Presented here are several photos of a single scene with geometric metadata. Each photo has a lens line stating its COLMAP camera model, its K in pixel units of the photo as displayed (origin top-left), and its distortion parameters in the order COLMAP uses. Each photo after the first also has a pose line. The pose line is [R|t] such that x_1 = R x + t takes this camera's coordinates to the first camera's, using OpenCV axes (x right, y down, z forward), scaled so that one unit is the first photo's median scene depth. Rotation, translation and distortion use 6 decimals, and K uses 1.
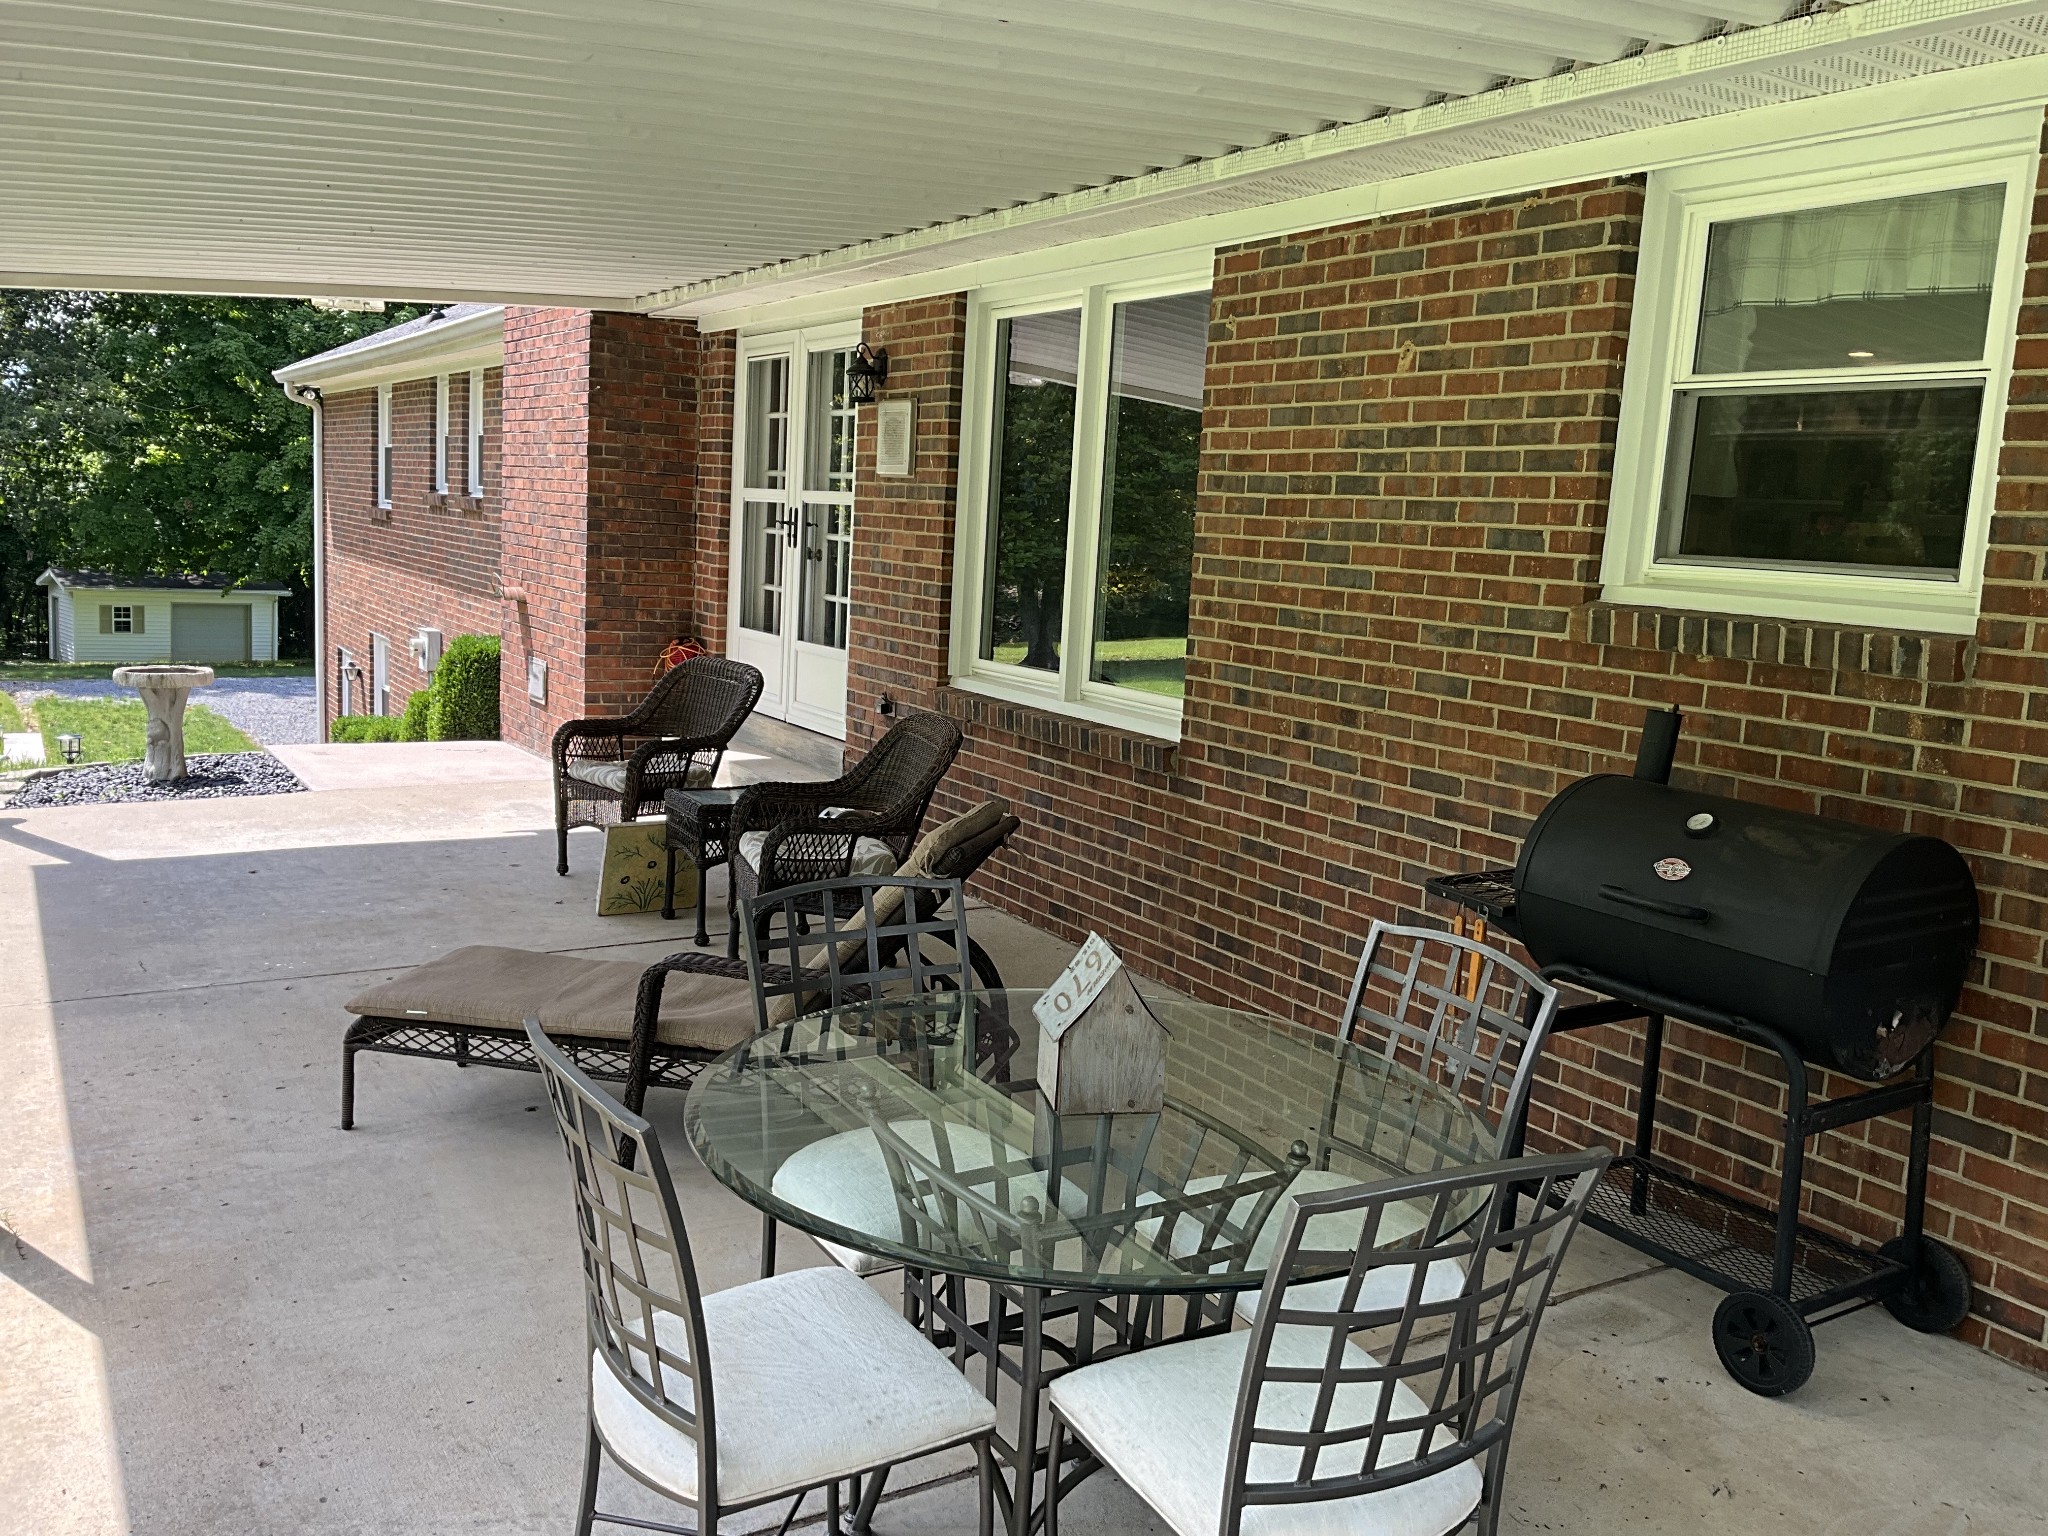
lens RADIAL K [[1690.3, 0, 1015.0], [0, 1690.3, 761.6], [0, 0, 1]] dist [0.132495, -0.276003]
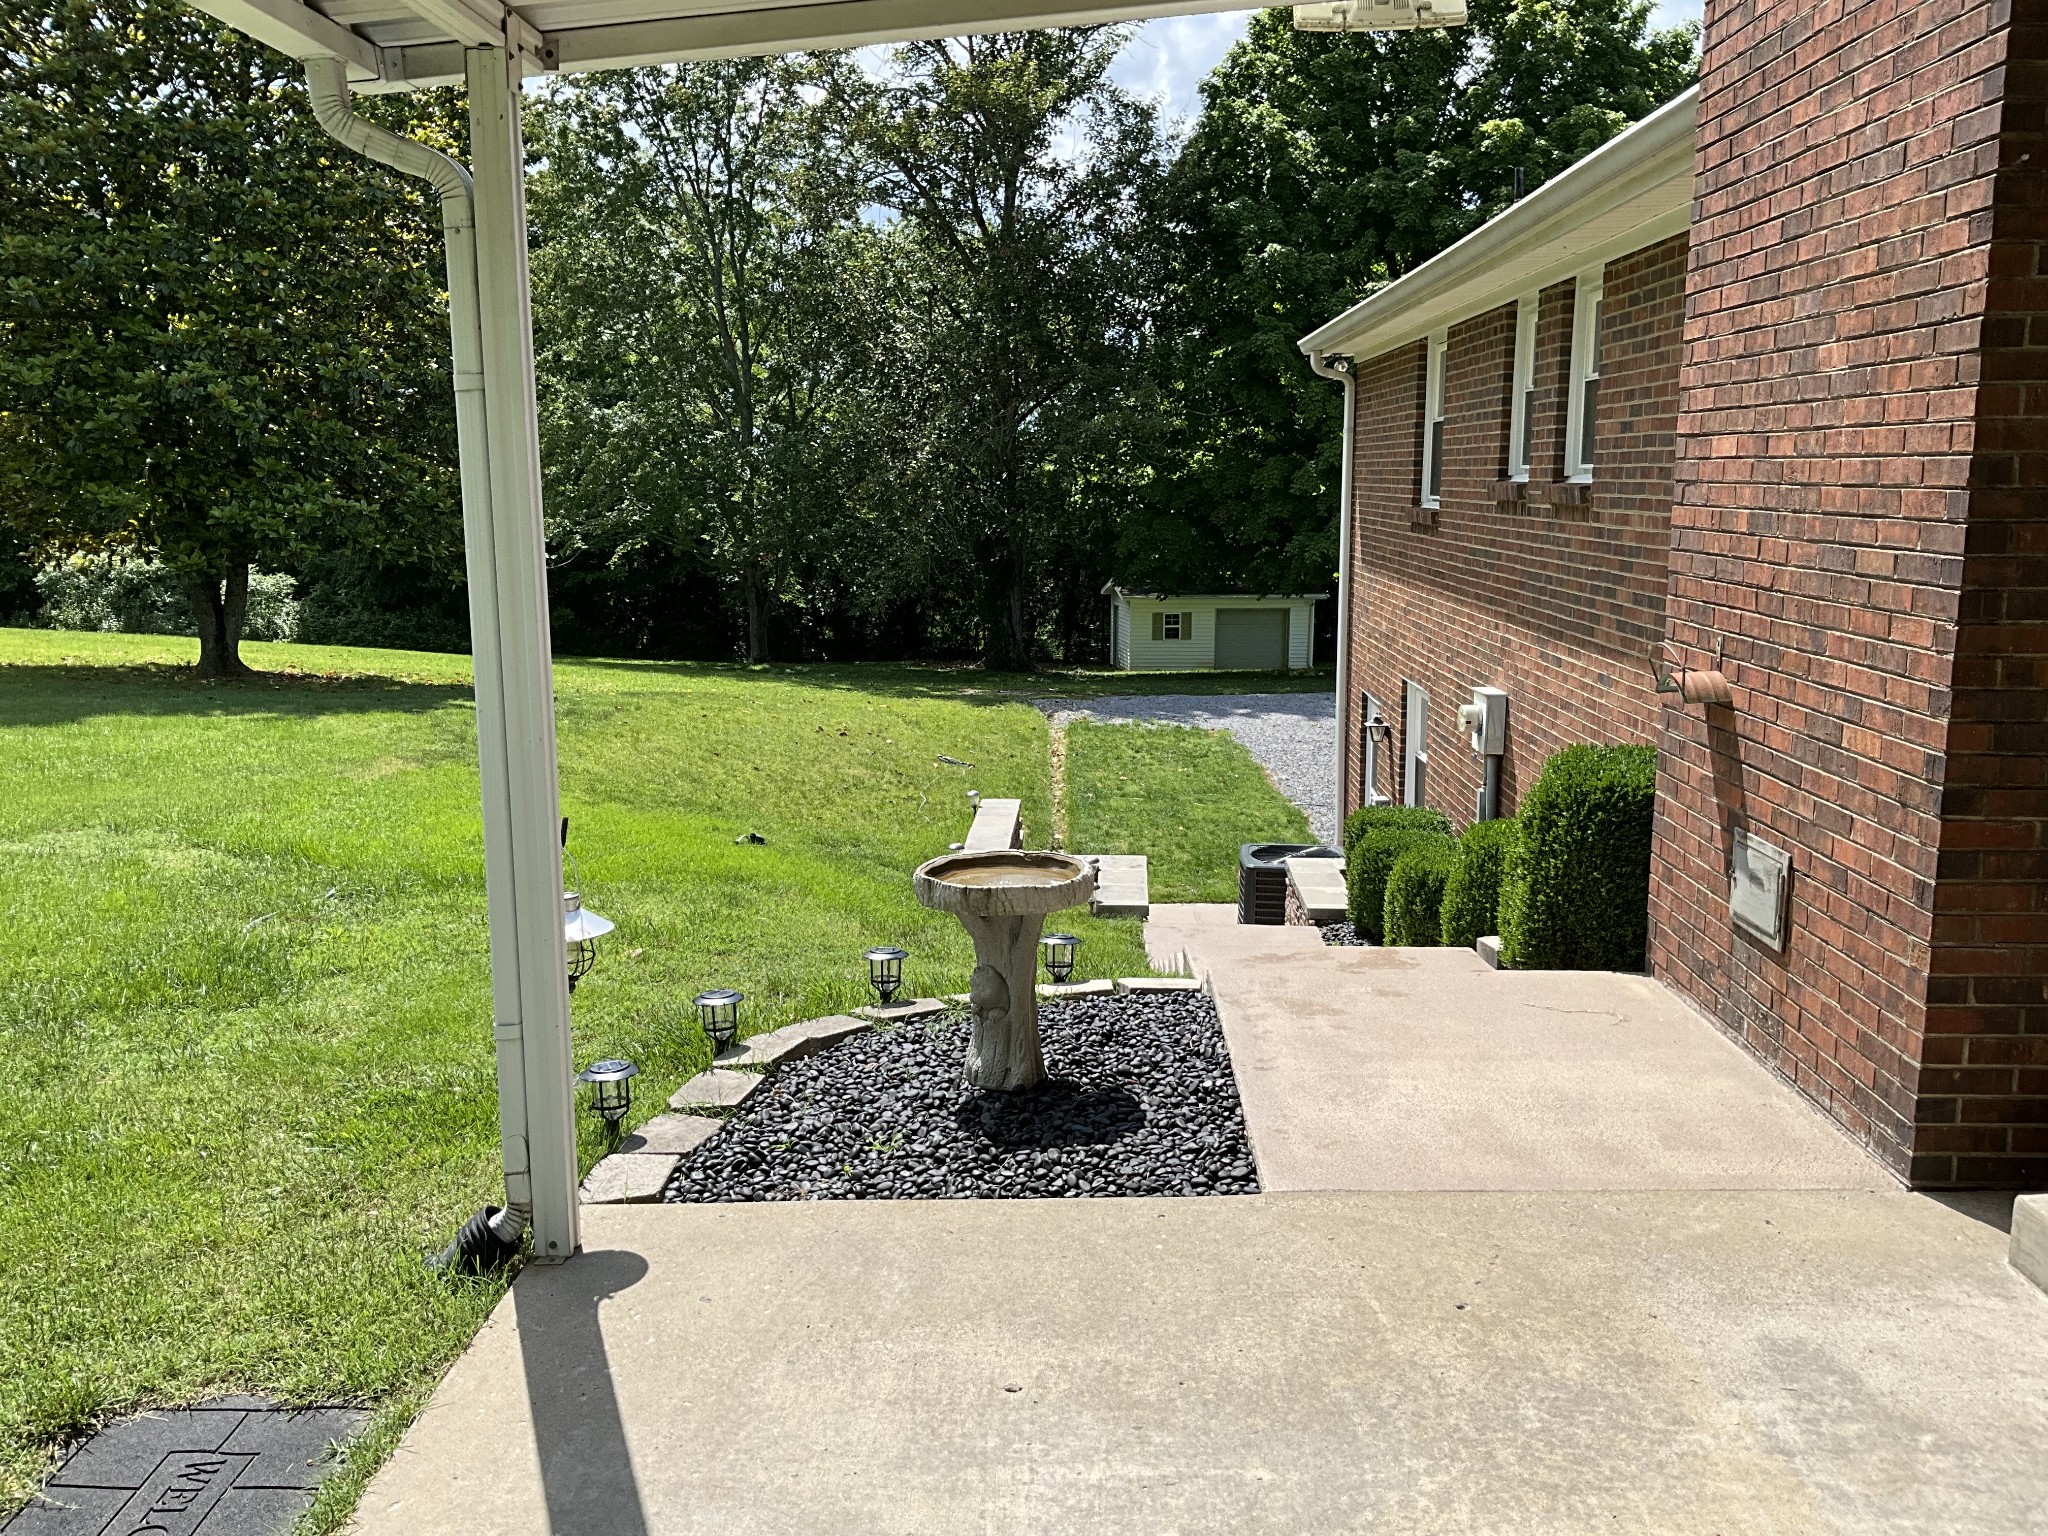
lens RADIAL K [[1690.3, 0, 1015.0], [0, 1690.3, 761.6], [0, 0, 1]] dist [0.132495, -0.276003]
pose [[0.834589, 0.031783, -0.549956, -0.139115], [-0.027239, 0.999494, 0.016427, -0.057985], [0.550200, 0.001271, 0.835032, 0.368370]]
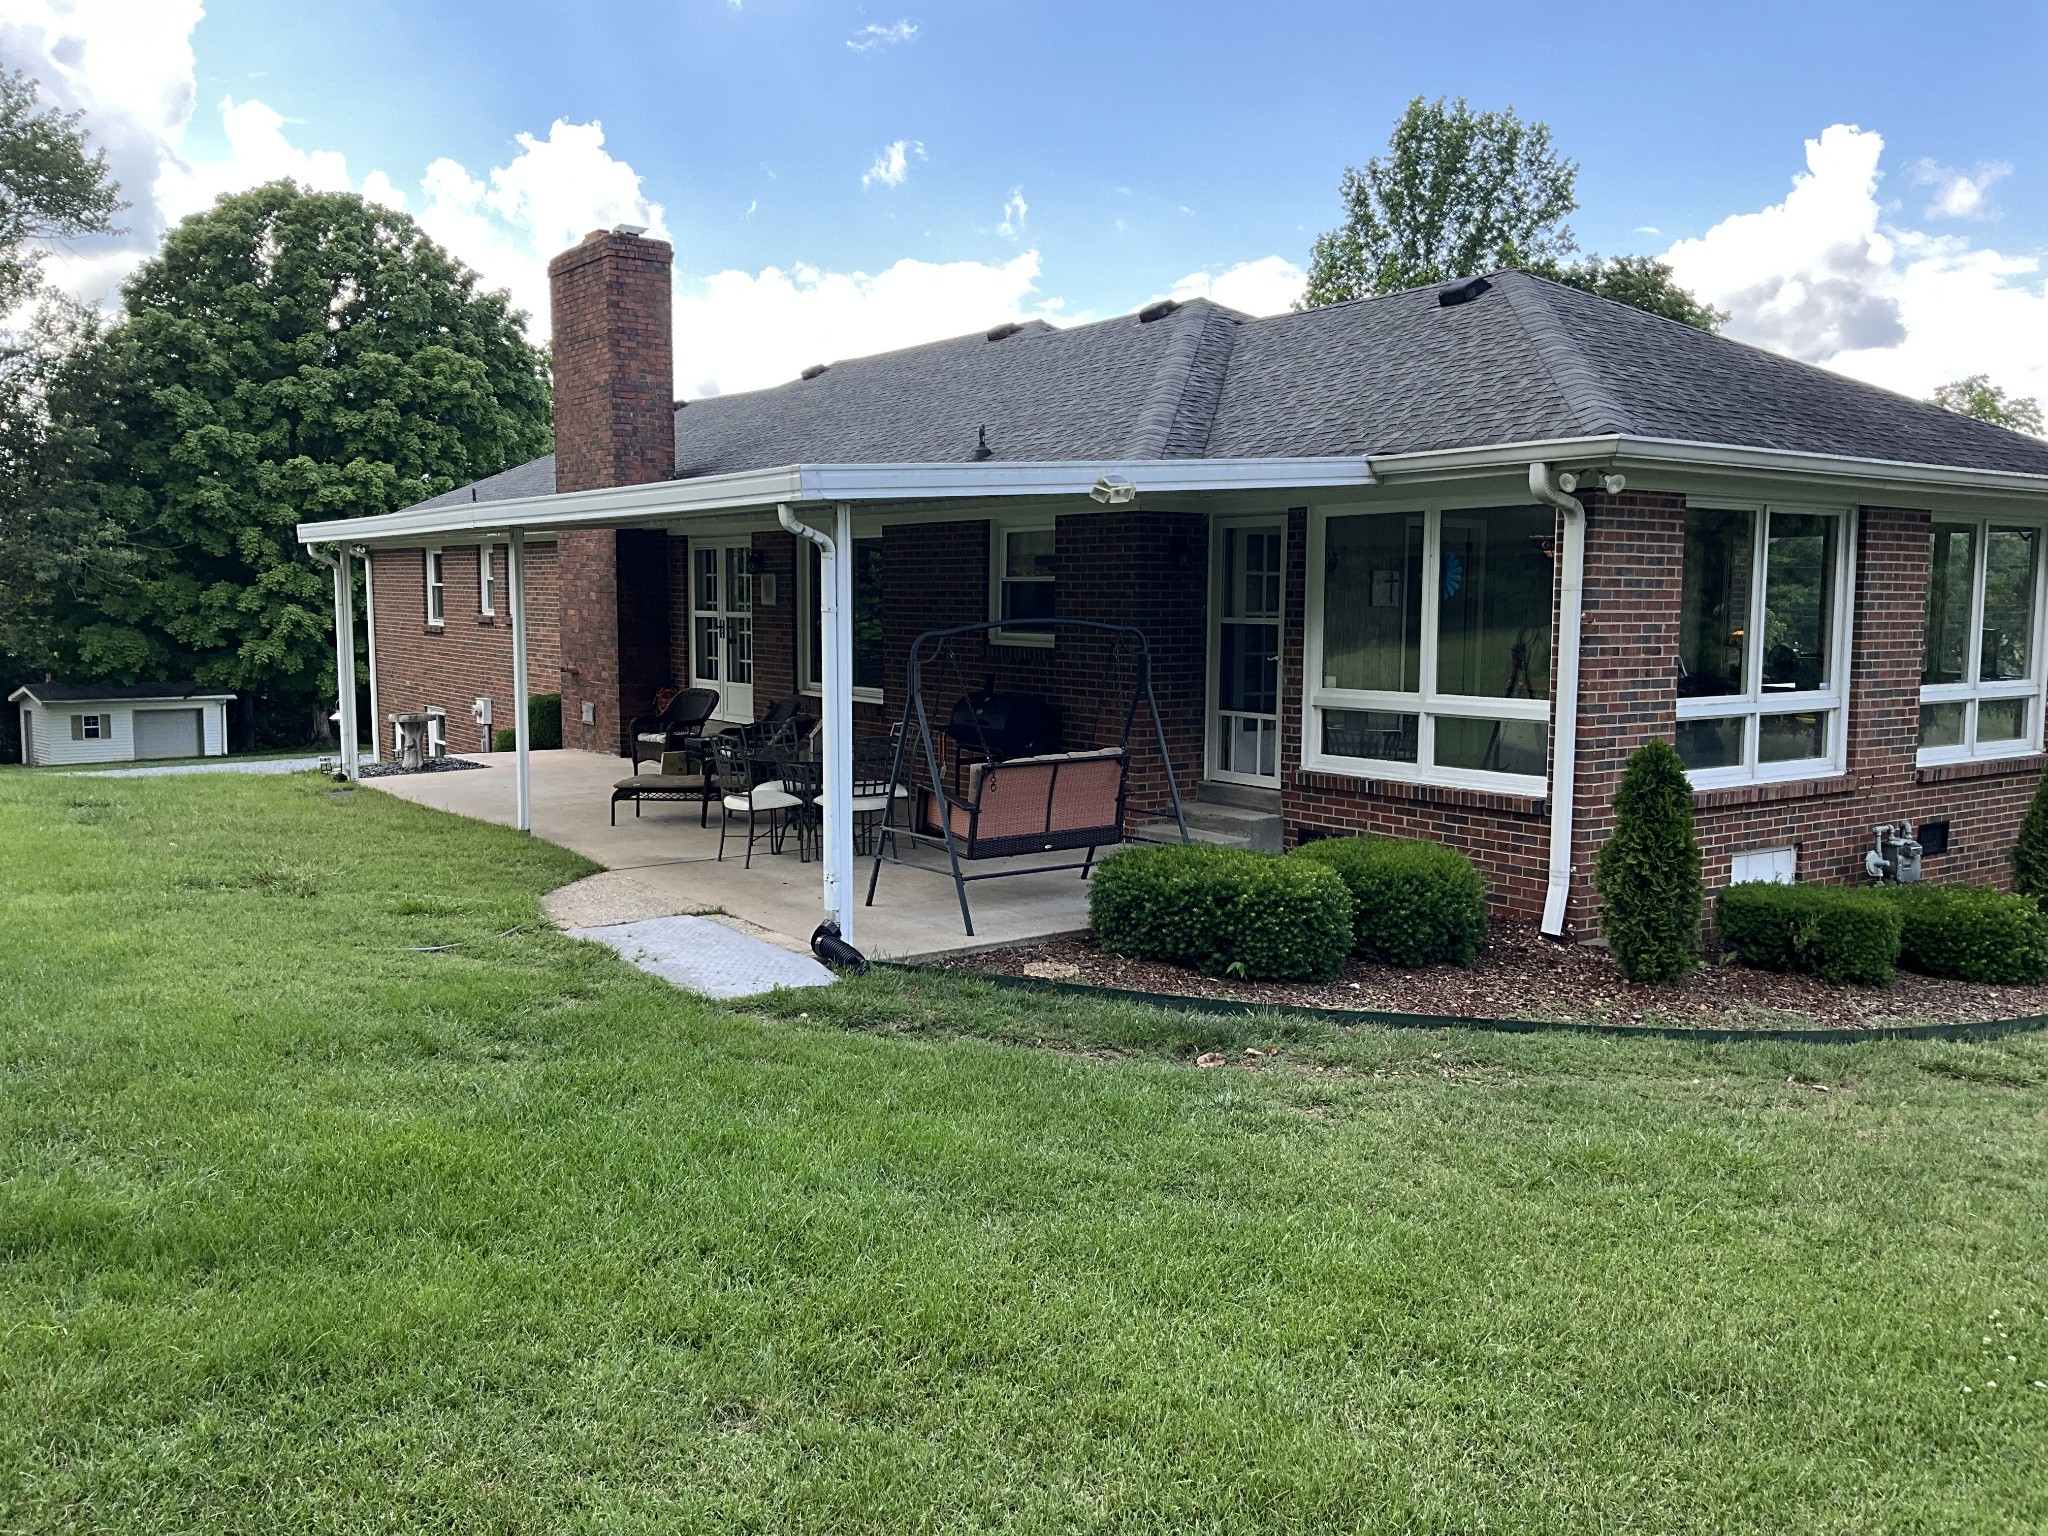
lens RADIAL K [[1690.3, 0, 1015.0], [0, 1690.3, 761.6], [0, 0, 1]] dist [0.132495, -0.276003]
pose [[0.995784, -0.056820, 0.072016, 0.042672], [0.059713, 0.997466, -0.038666, 0.078359], [-0.069636, 0.042804, 0.996654, -0.674704]]
